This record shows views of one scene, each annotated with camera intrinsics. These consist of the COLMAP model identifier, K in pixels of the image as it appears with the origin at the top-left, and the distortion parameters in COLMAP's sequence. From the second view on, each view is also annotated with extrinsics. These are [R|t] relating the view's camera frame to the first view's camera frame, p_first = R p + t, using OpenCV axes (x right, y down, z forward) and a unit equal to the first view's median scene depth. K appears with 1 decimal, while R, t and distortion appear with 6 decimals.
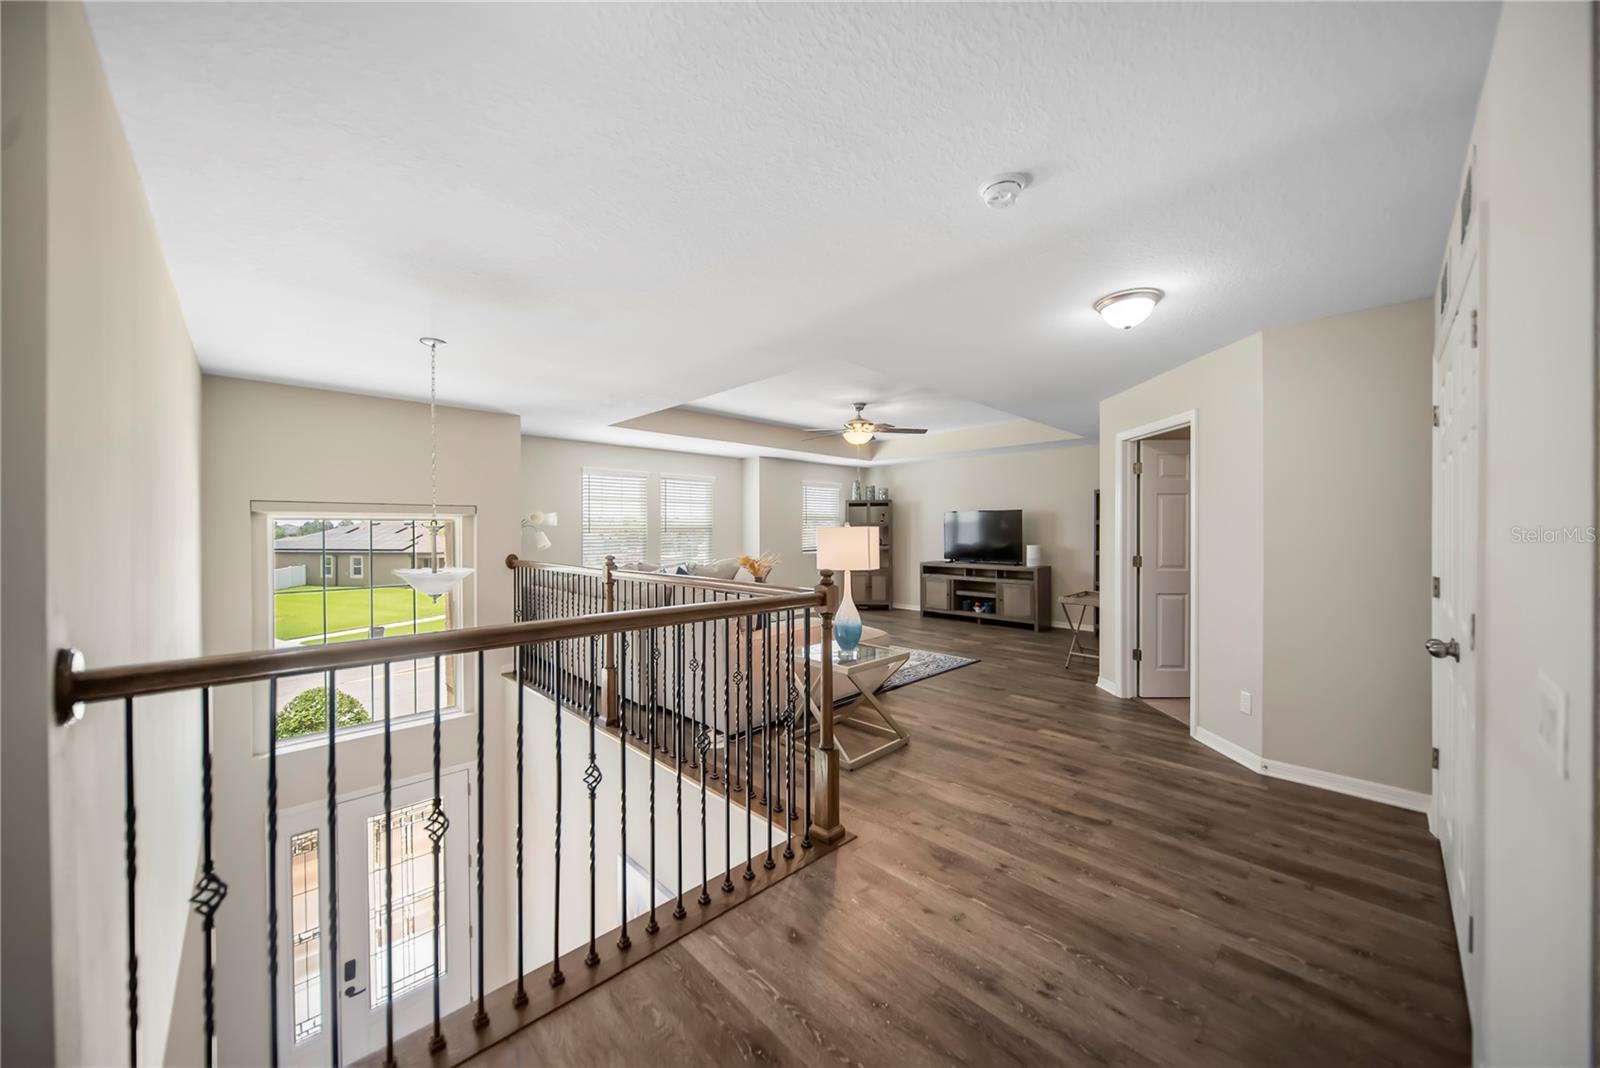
lens RADIAL K [[564.2, 0, 811.0], [0, 564.2, 533.5], [0, 0, 1]] dist [-0.006699, -0.000059]
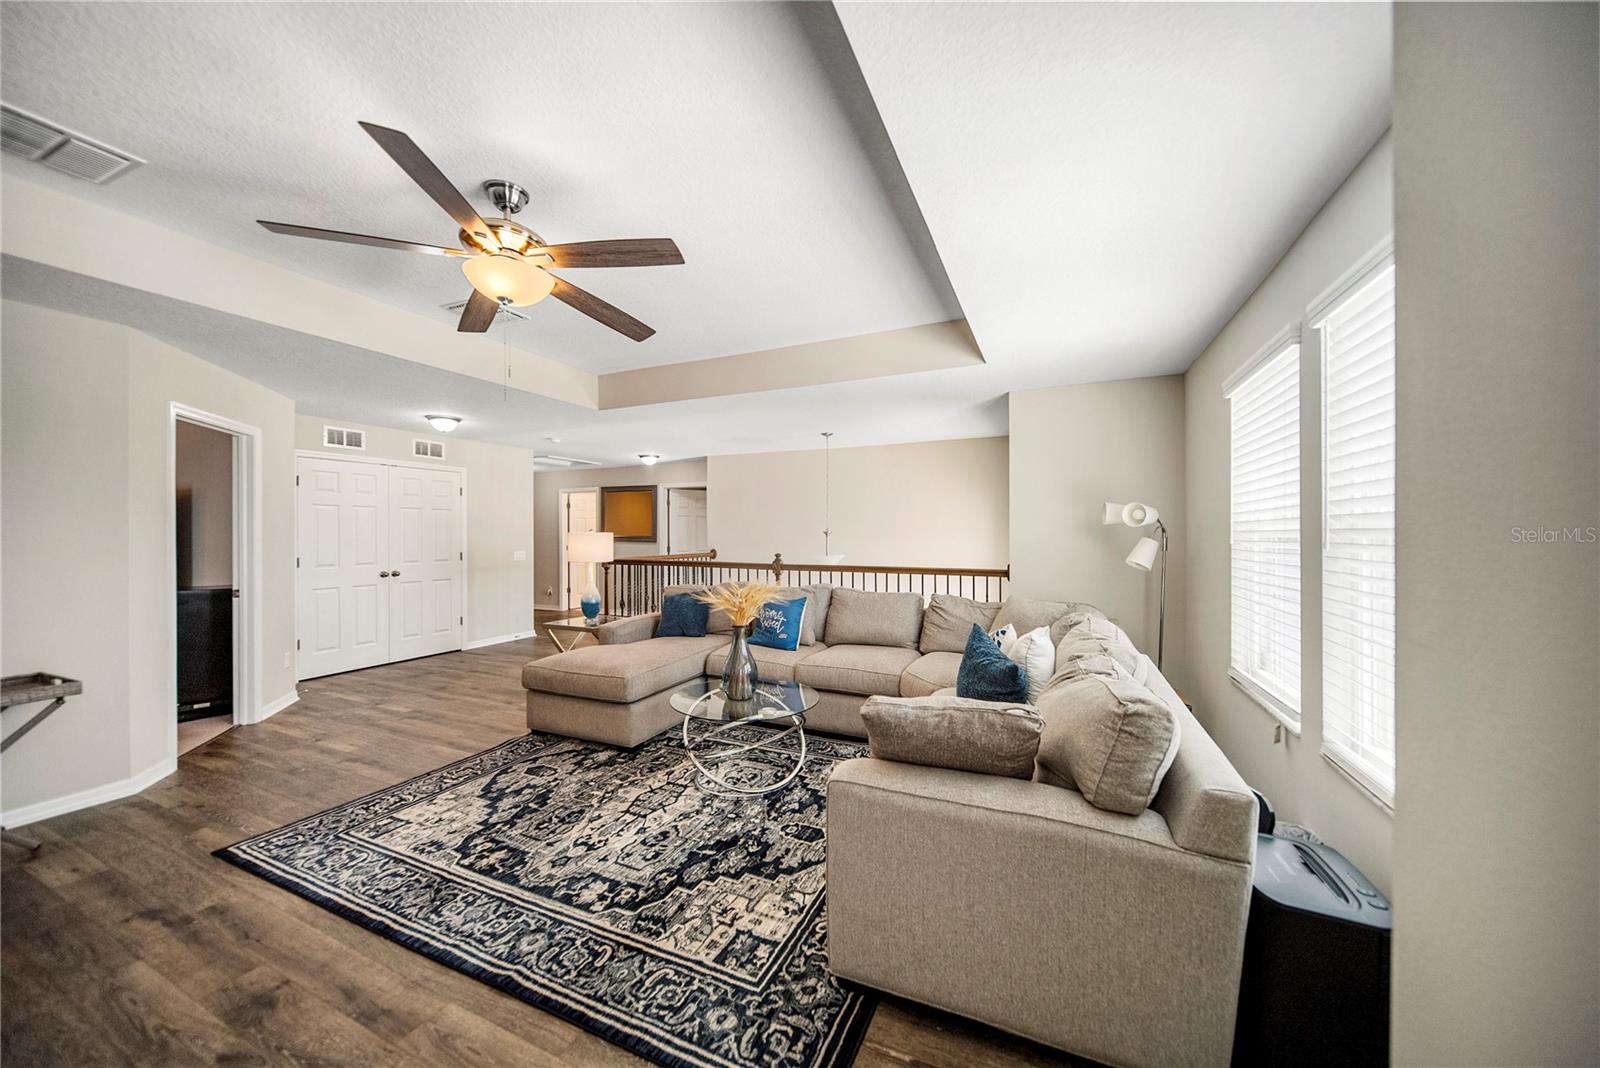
lens RADIAL K [[566.4, 0, 808.1], [0, 566.4, 534.4], [0, 0, 1]] dist [-0.002383, -0.000228]
pose [[-0.933844, 0.005618, -0.357637, 0.050402], [0.002001, 0.999943, 0.010483, -0.017450], [0.357676, 0.009074, -0.933802, 2.038620]]
